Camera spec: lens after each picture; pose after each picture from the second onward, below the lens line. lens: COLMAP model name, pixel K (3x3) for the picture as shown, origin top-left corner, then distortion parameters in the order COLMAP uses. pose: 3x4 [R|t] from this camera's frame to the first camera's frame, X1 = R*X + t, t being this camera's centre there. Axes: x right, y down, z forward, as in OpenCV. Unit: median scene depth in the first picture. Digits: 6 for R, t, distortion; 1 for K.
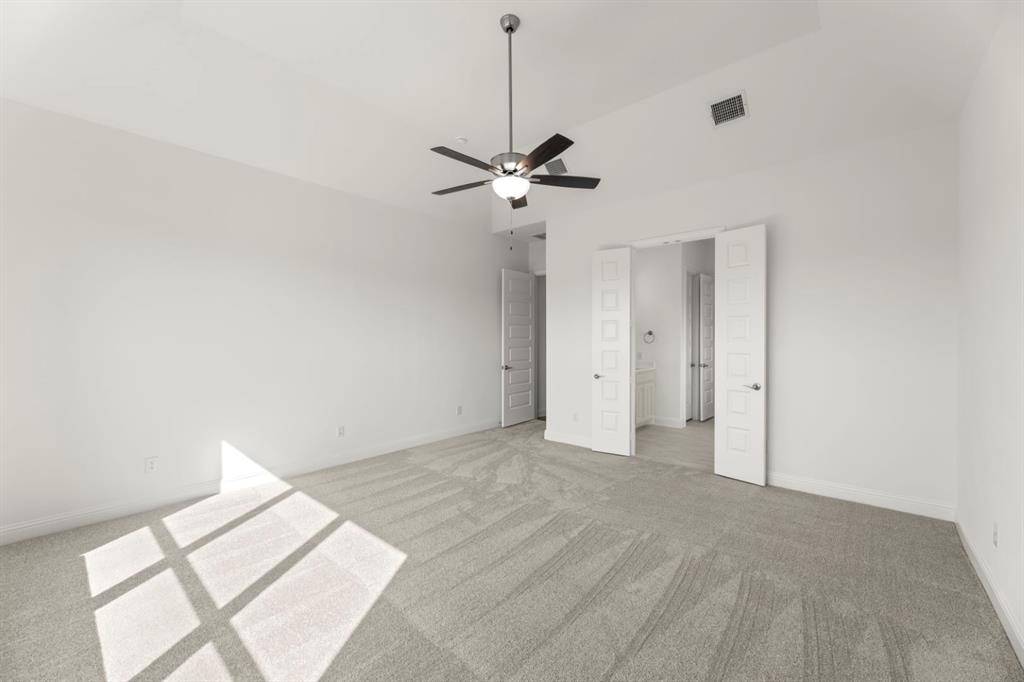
lens RADIAL K [[415.8, 0, 512.0], [0, 415.8, 341.0], [0, 0, 1]] dist [0.000358, -0.000088]
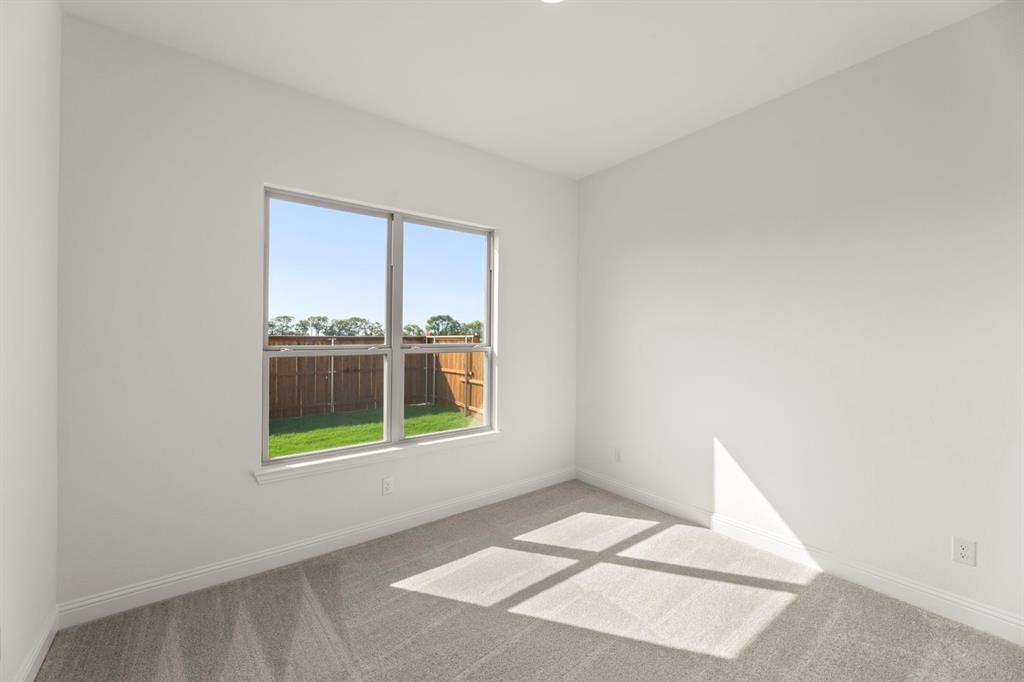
lens RADIAL K [[386.4, 0, 512.0], [0, 386.4, 341.0], [0, 0, 1]] dist [0.000645, 0.000077]
pose [[-0.219449, 0.005759, -0.975607, 0.140906], [0.018441, 0.999828, 0.001754, -0.011430], [0.975450, -0.017606, -0.219518, 0.932106]]
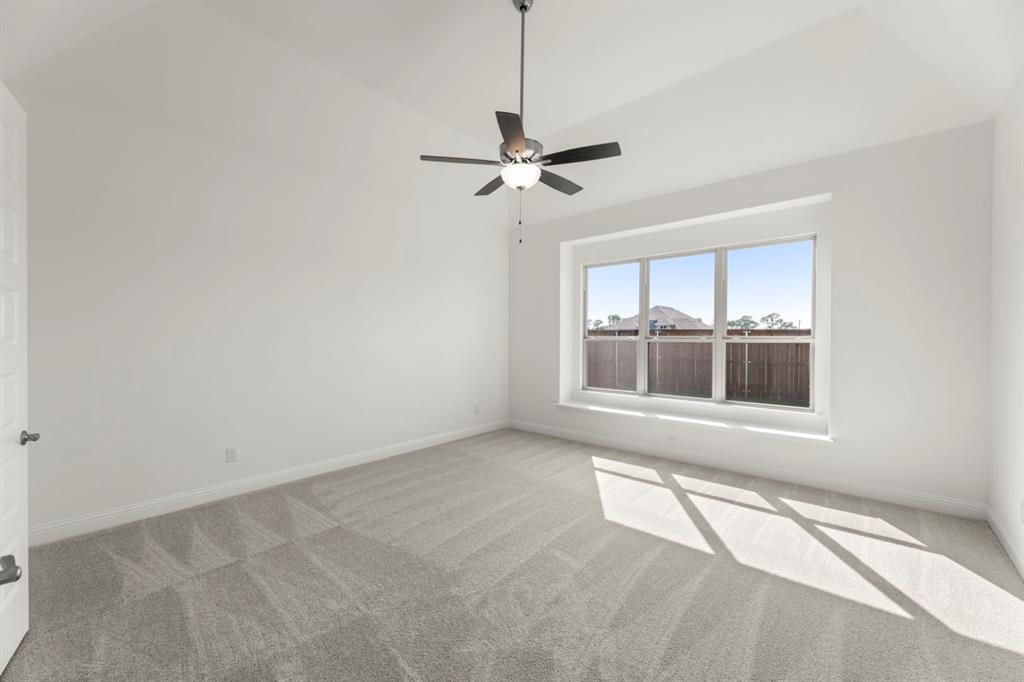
lens RADIAL K [[415.8, 0, 512.0], [0, 415.8, 341.0], [0, 0, 1]] dist [0.000358, -0.000088]
pose [[-0.999966, -0.004933, 0.006575, 0.010366], [-0.004844, 0.999895, 0.013627, -0.004859], [-0.006641, 0.013595, -0.999886, 2.037076]]
